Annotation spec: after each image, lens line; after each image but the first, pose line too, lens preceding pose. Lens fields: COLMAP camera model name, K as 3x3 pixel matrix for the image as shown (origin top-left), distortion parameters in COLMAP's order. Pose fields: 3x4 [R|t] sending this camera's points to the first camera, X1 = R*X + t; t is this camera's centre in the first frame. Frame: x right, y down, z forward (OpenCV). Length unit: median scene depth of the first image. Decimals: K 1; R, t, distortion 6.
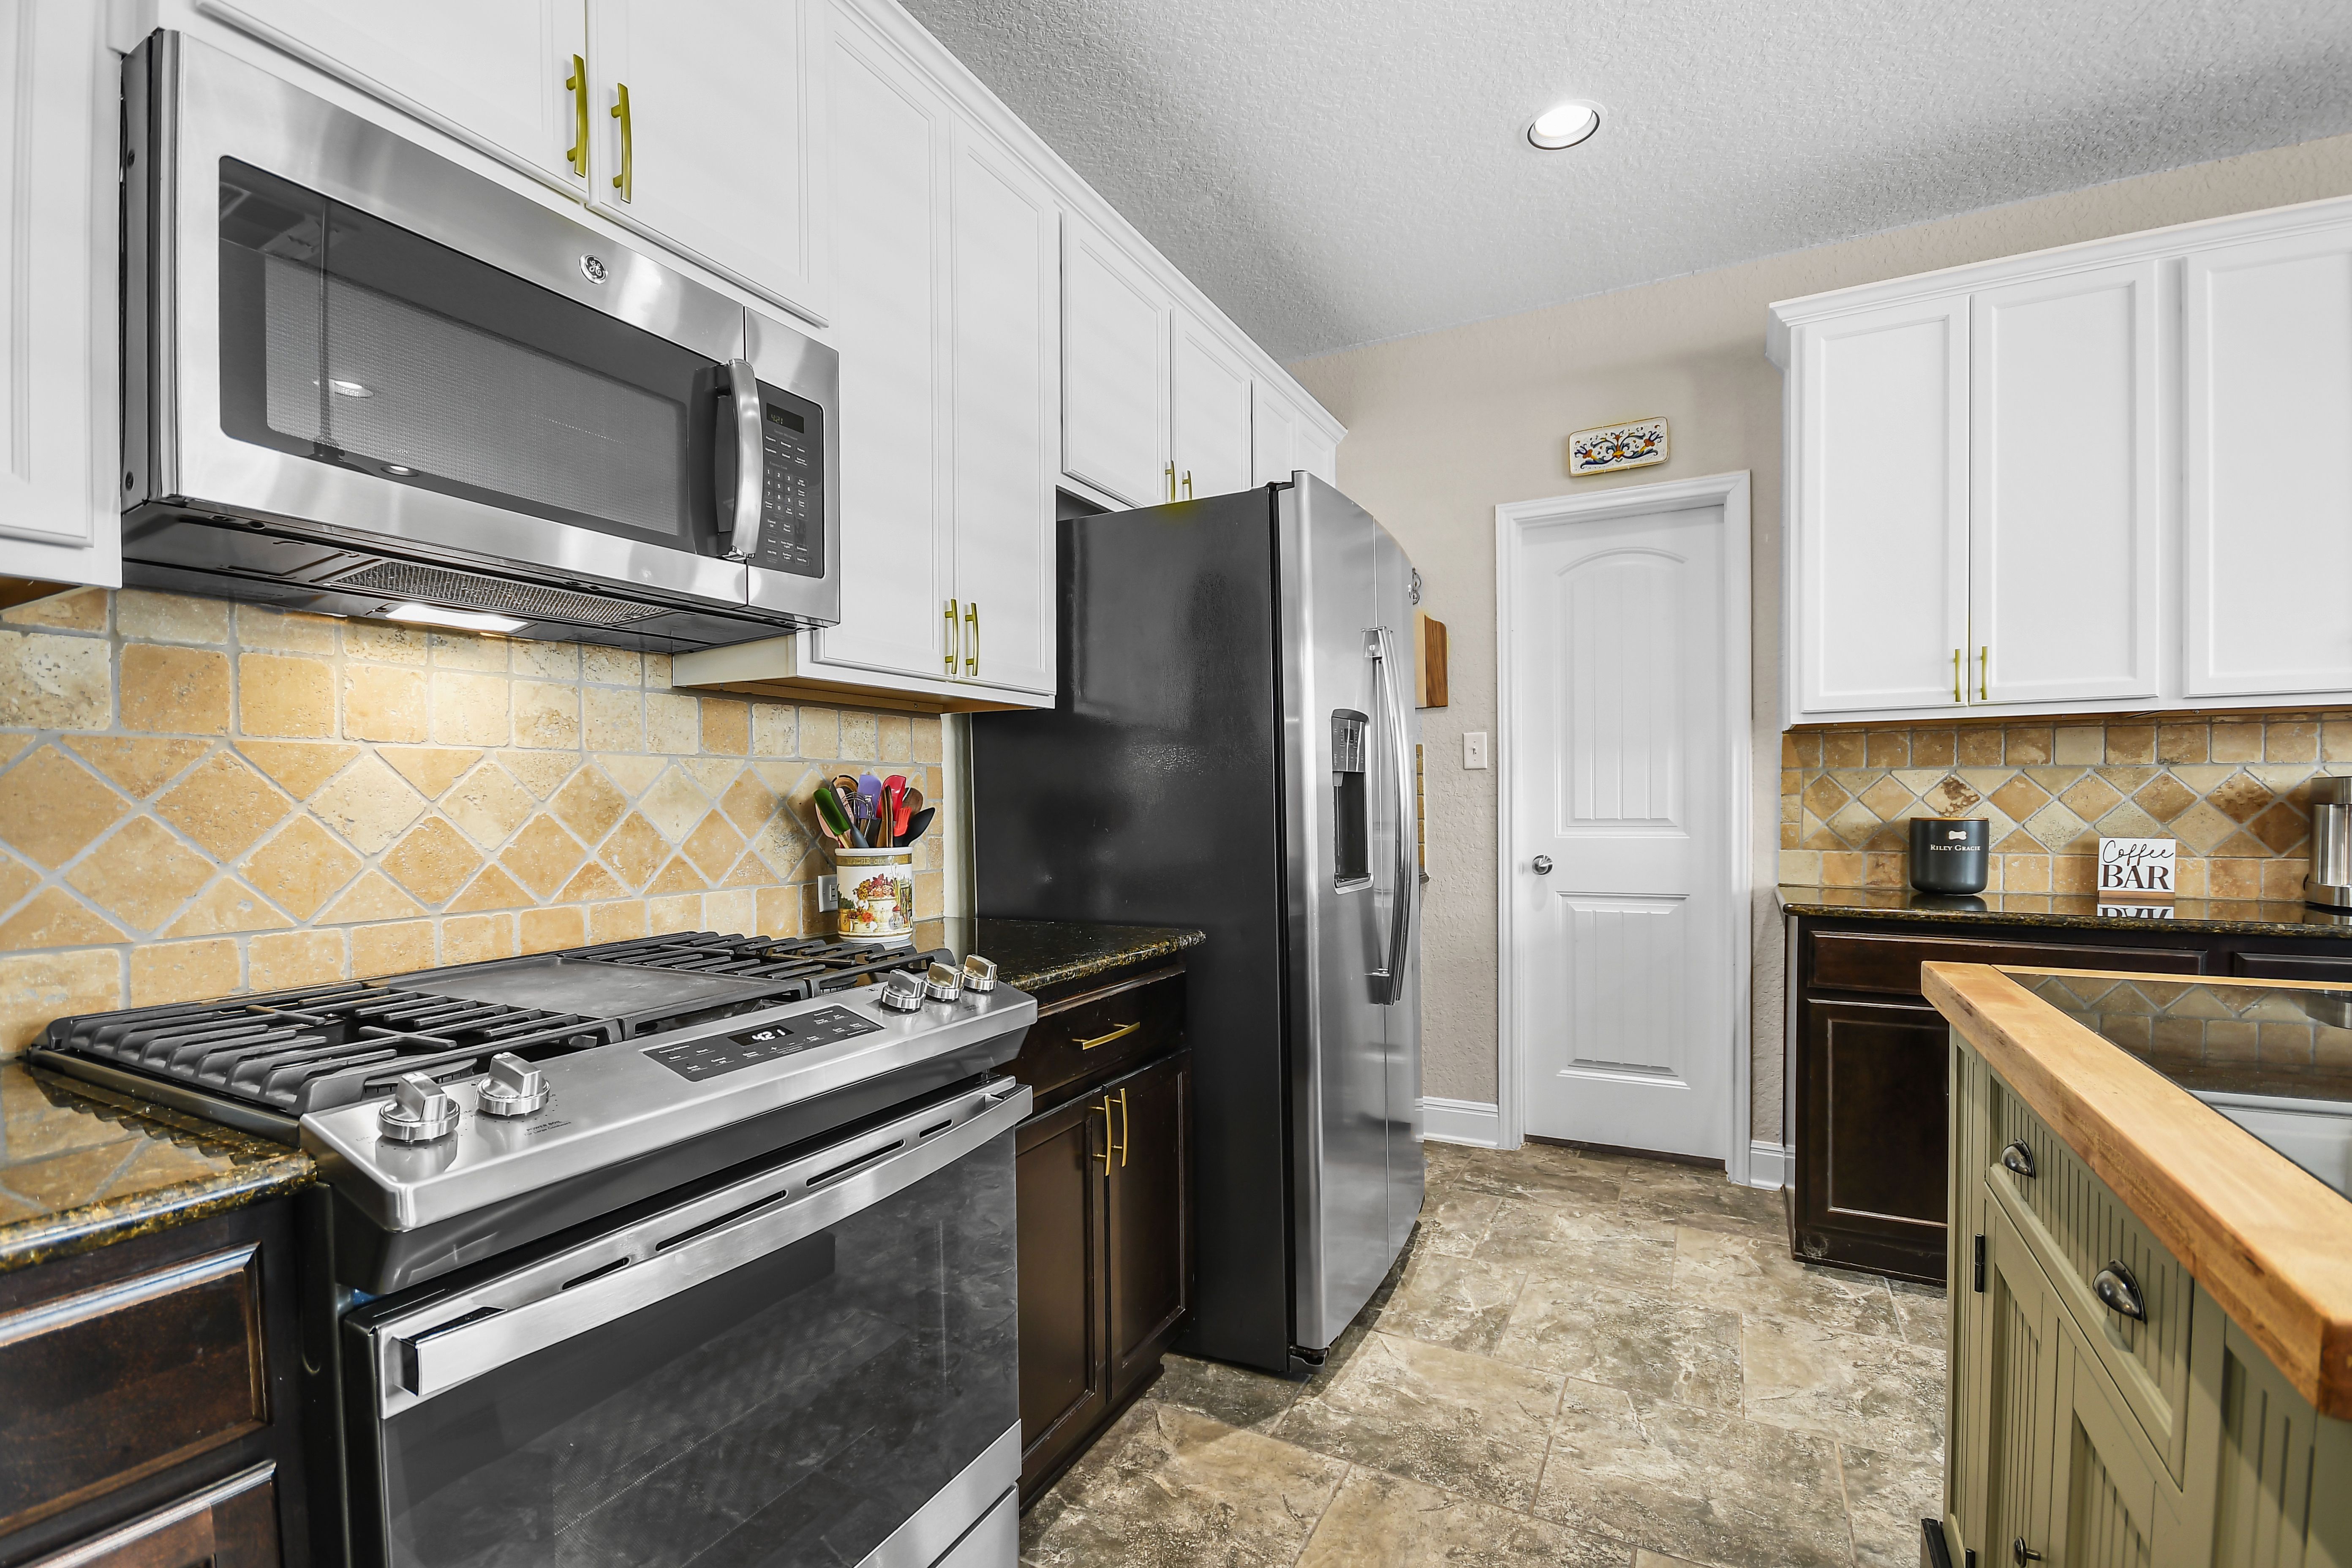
lens RADIAL K [[1044.3, 0, 1174.9], [0, 1044.3, 822.9], [0, 0, 1]] dist [0.013405, -0.012085]
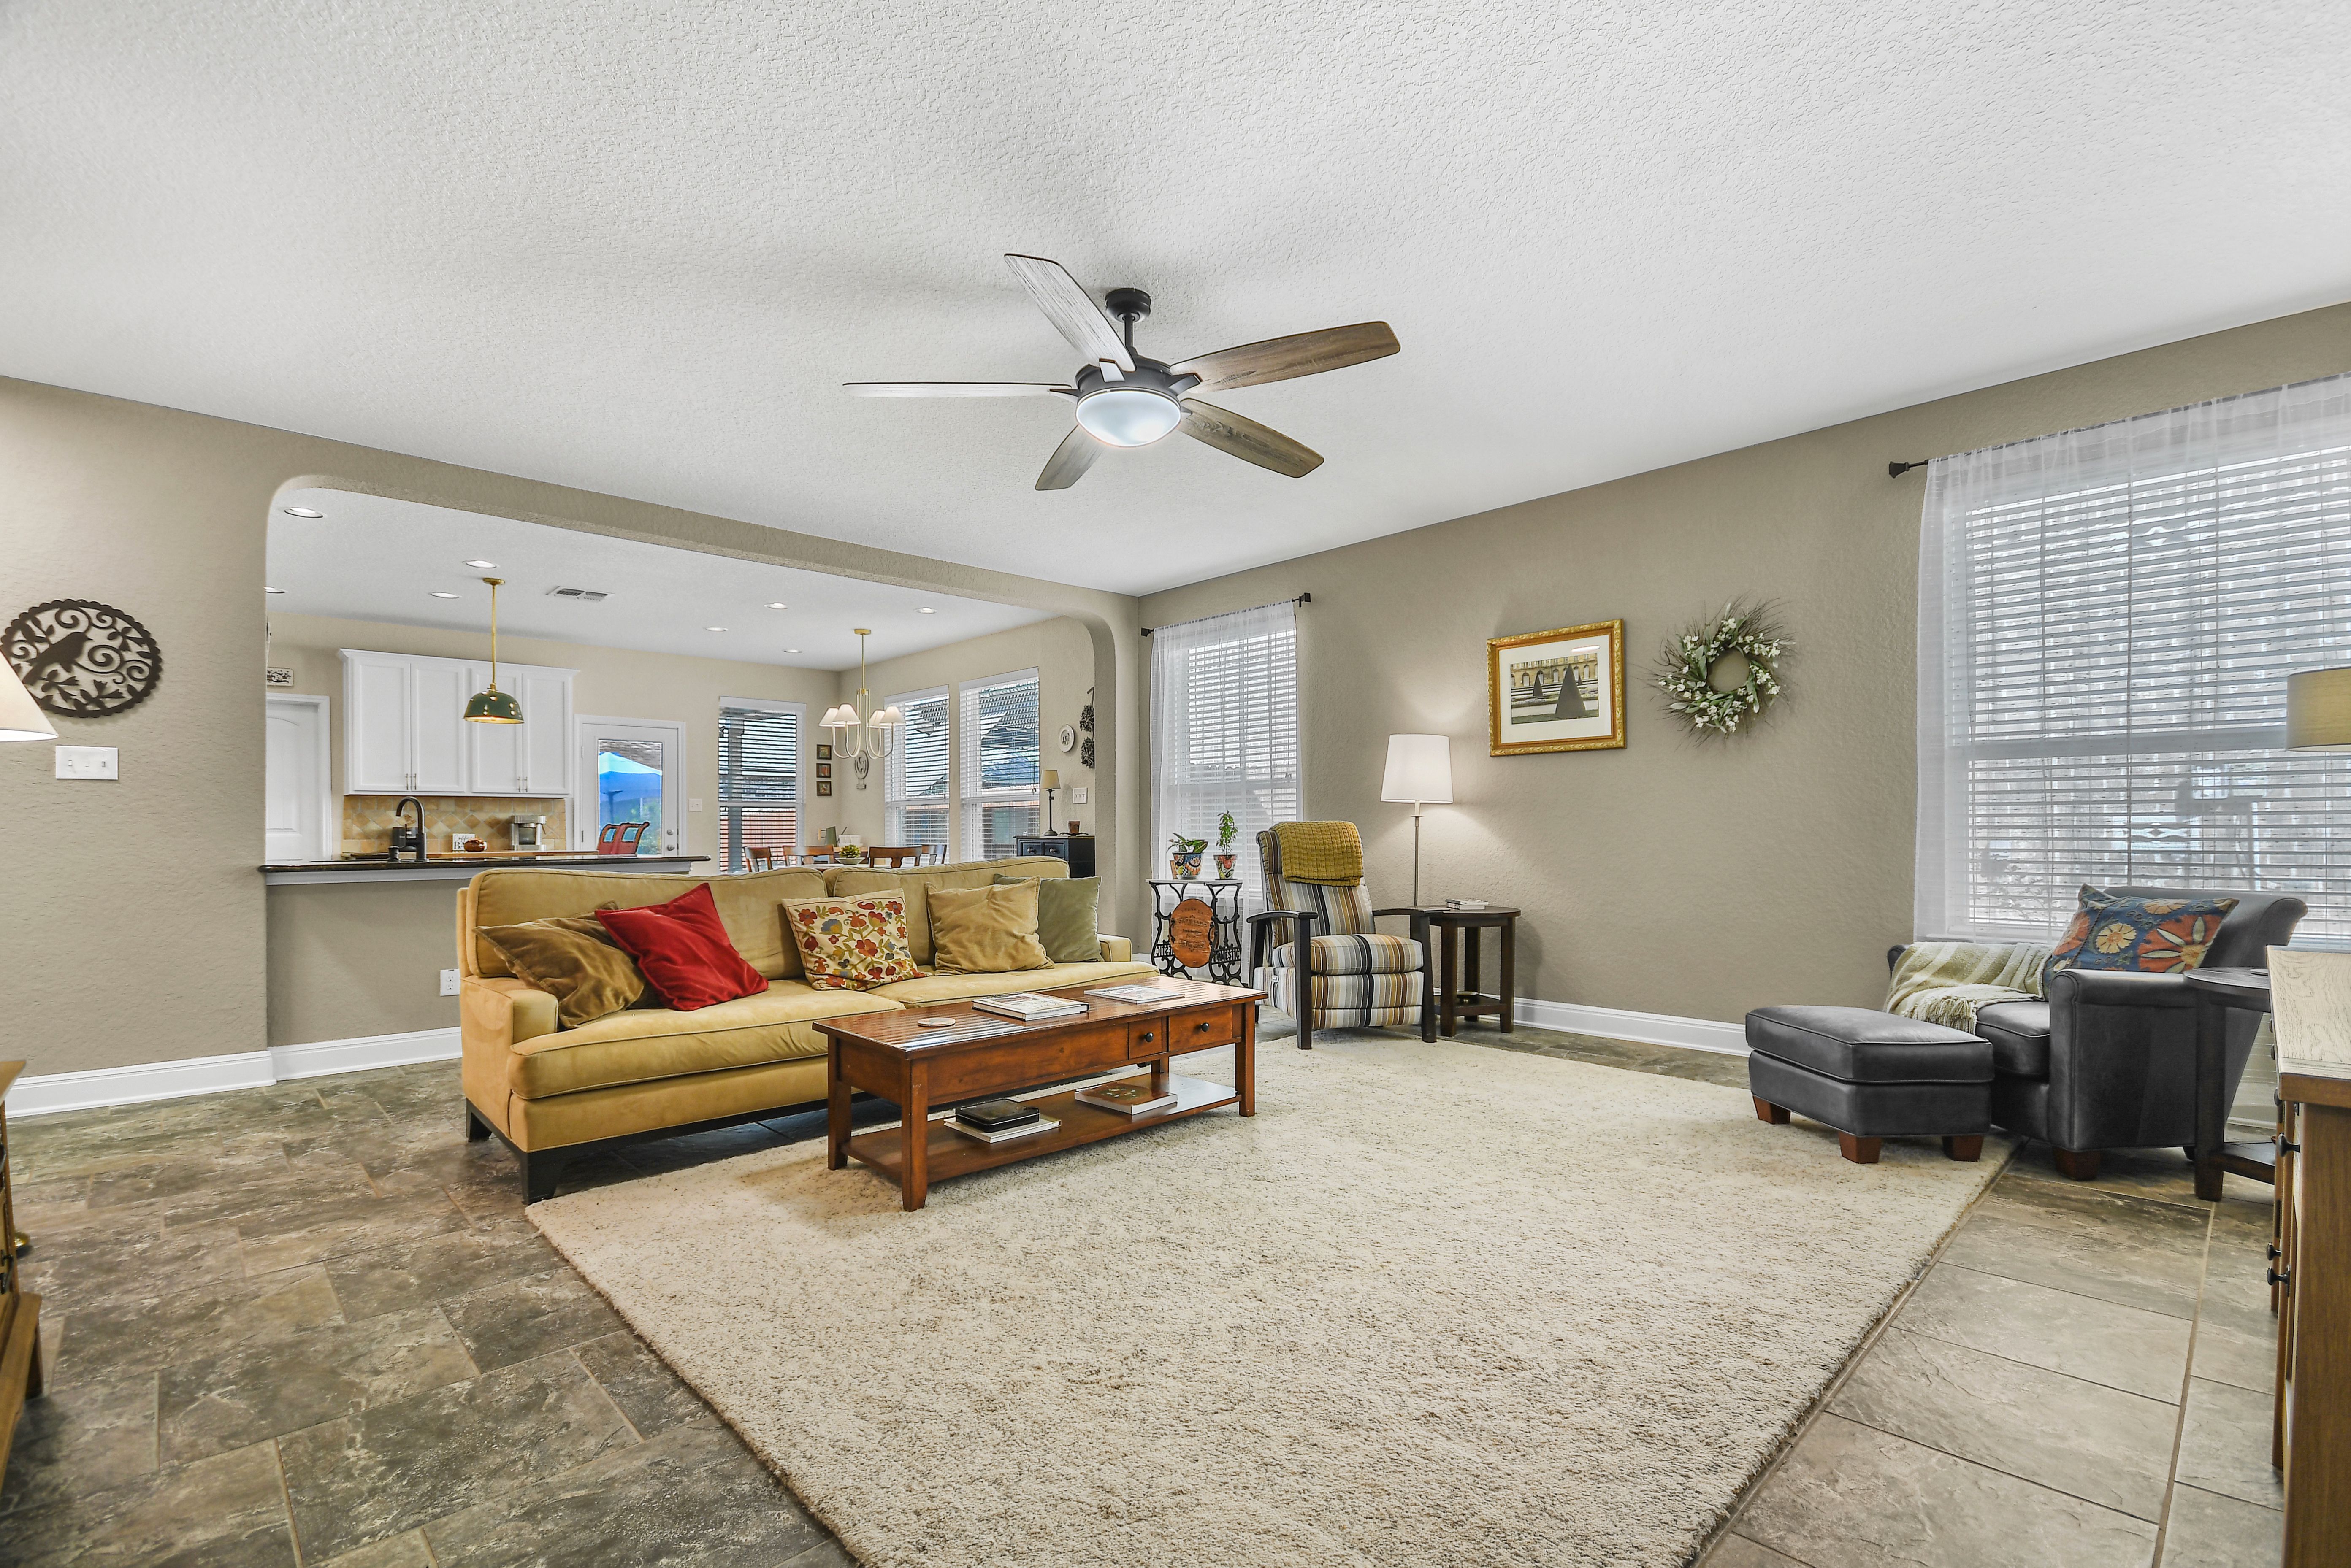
lens RADIAL K [[1052.0, 0, 1186.1], [0, 1052.0, 830.2], [0, 0, 1]] dist [0.000168, 0.000242]
pose [[0.312517, 0.008779, 0.949872, -2.108166], [0.023782, 0.999572, -0.017063, 0.159681], [-0.949614, 0.027922, 0.312174, -3.048546]]
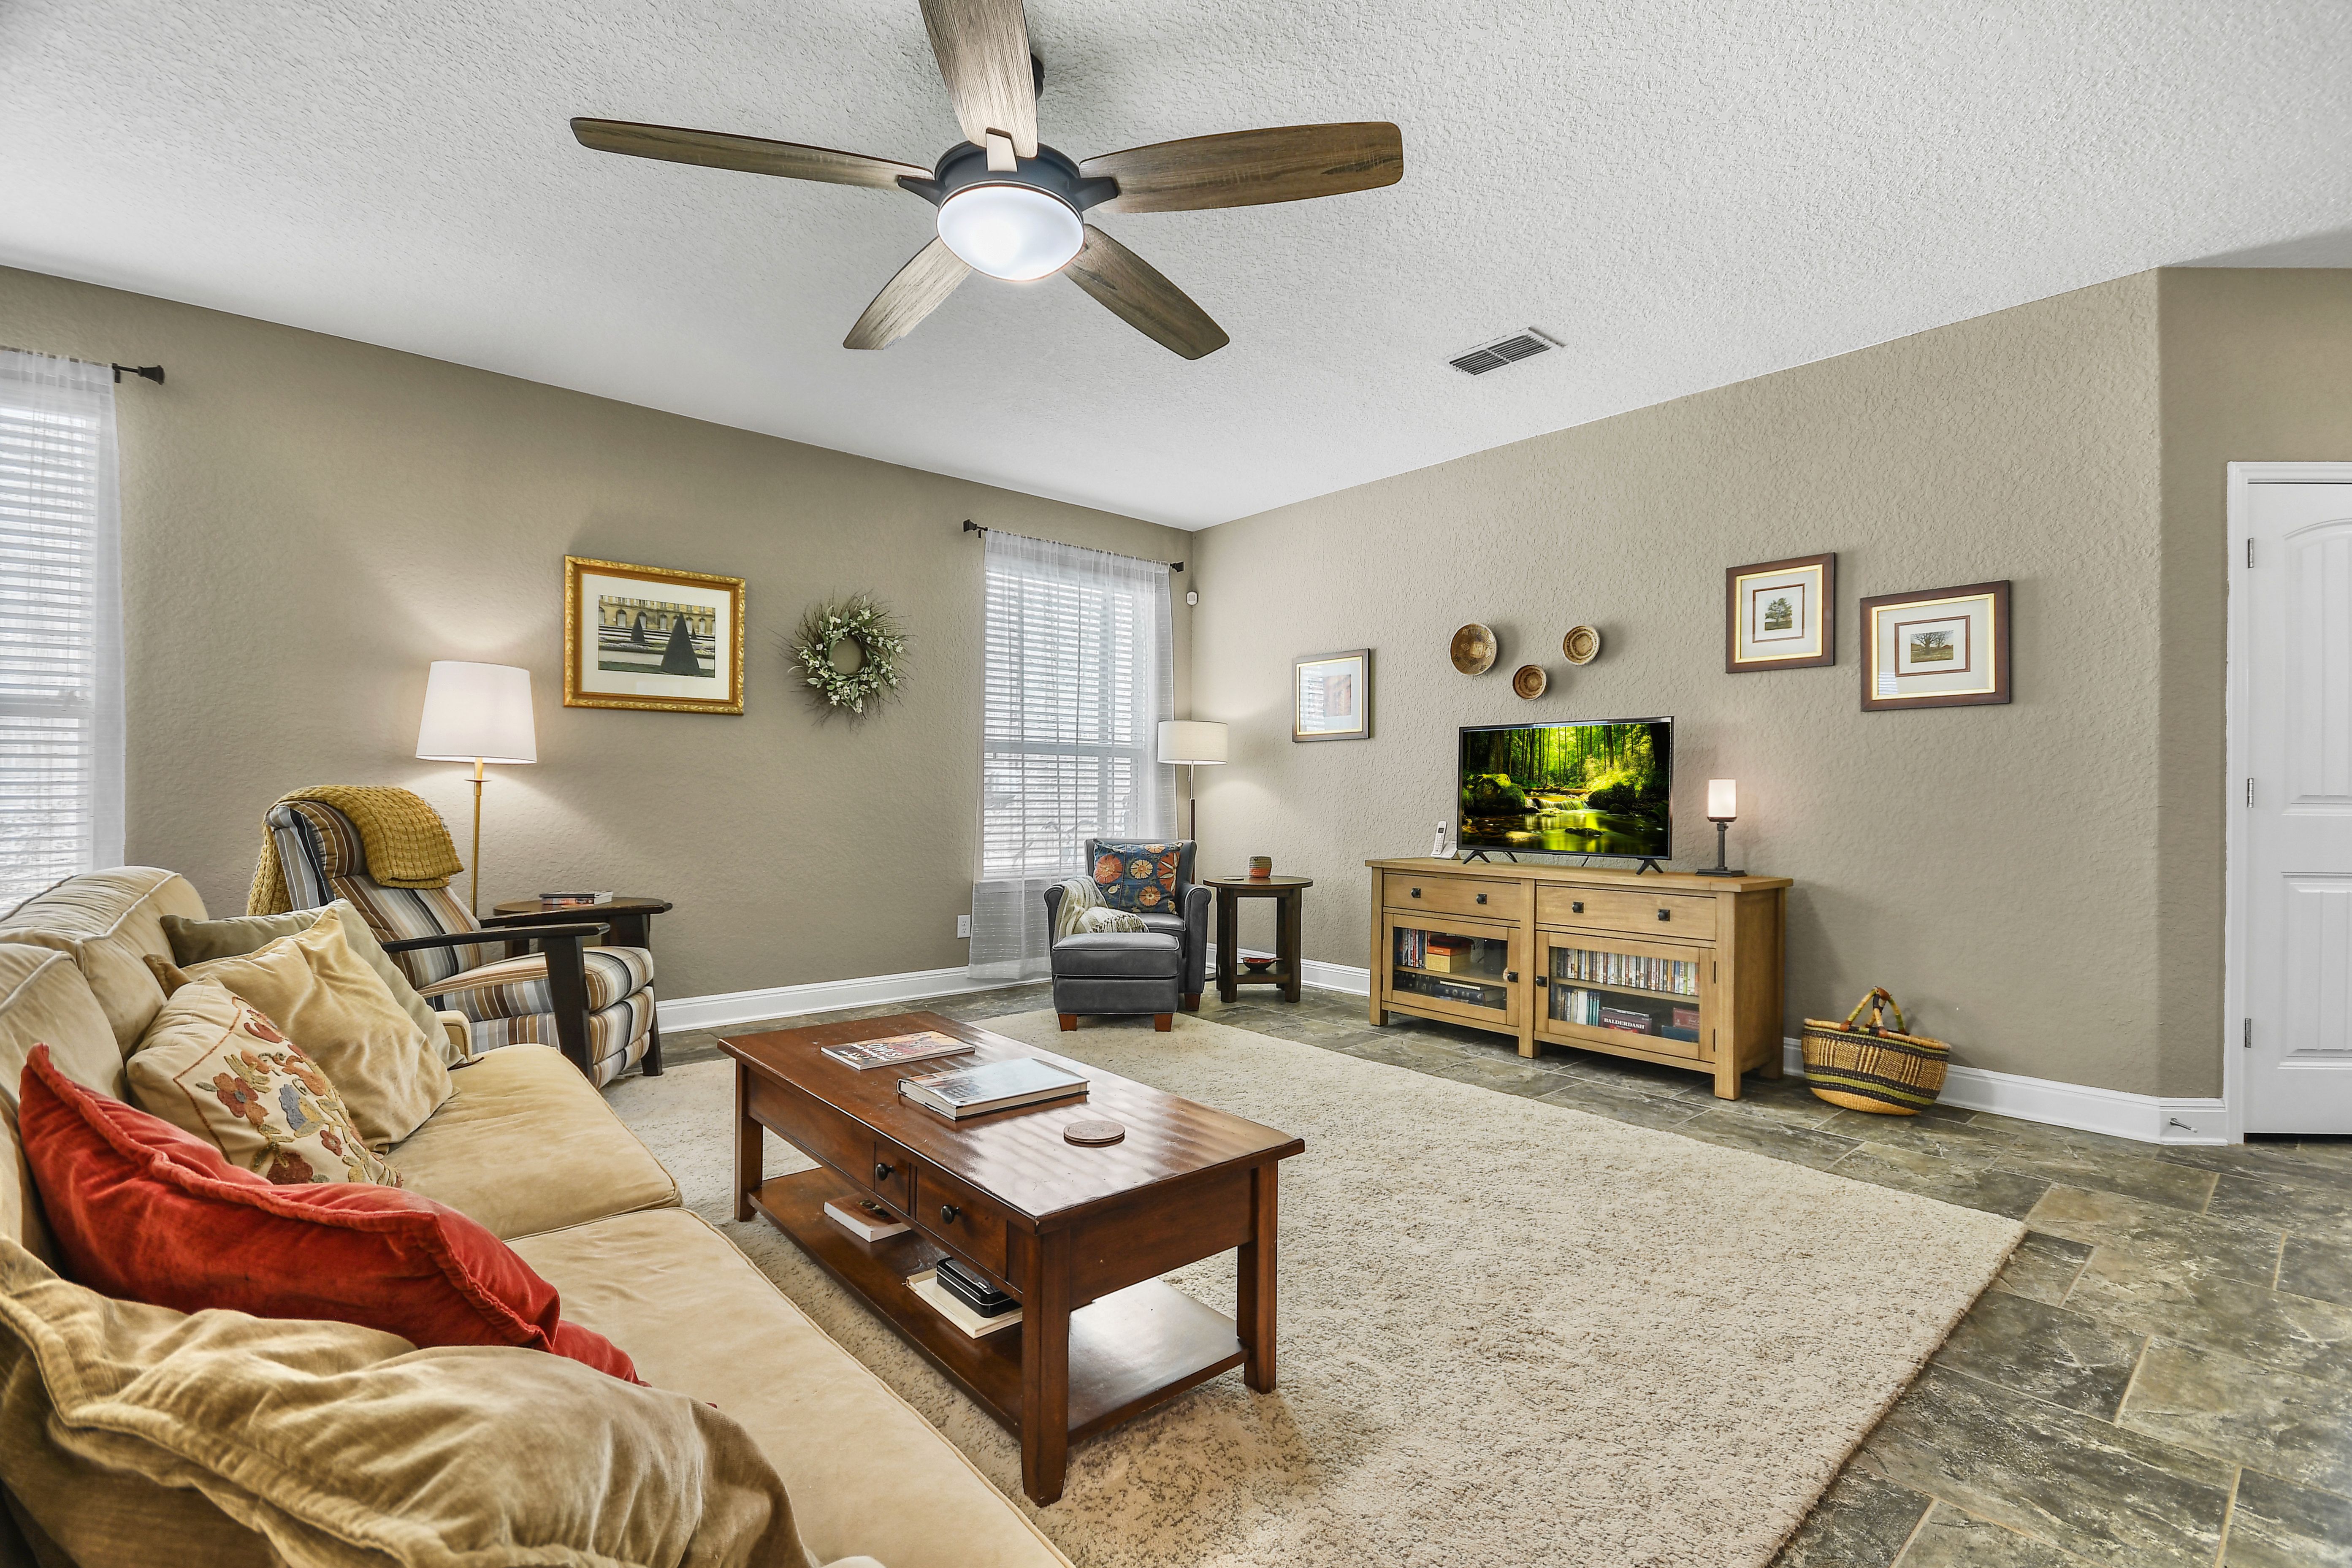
lens RADIAL K [[1050.7, 0, 1178.2], [0, 1050.7, 790.7], [0, 0, 1]] dist [0.003392, -0.006934]
pose [[-0.931238, 0.005424, 0.364371, -1.114894], [0.011197, 0.999843, 0.013733, 0.090643], [-0.364240, 0.016869, -0.931153, -1.281028]]
